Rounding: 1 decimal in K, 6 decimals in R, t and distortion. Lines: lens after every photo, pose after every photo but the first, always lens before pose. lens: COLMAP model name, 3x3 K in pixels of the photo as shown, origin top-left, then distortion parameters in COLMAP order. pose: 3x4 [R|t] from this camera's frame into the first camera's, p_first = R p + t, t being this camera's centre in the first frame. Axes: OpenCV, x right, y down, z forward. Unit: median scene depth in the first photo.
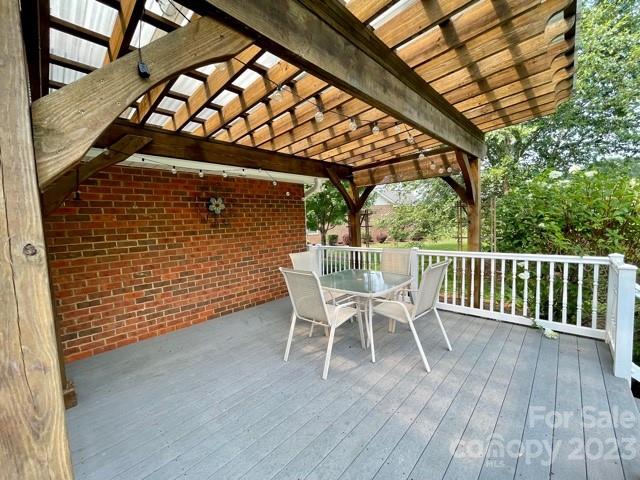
lens RADIAL K [[258.8, 0, 322.4], [0, 258.8, 241.5], [0, 0, 1]] dist [0.000305, -0.000018]
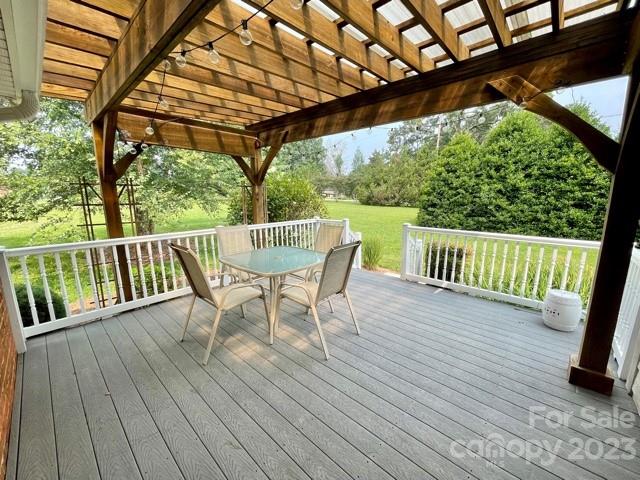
lens RADIAL K [[258.8, 0, 321.7], [0, 258.8, 239.6], [0, 0, 1]] dist [0.000305, -0.000018]
pose [[-0.013648, -0.122029, 0.992433, -0.728943], [0.085903, 0.988713, 0.122753, -0.014656], [-0.996210, 0.086928, -0.003011, 0.783334]]
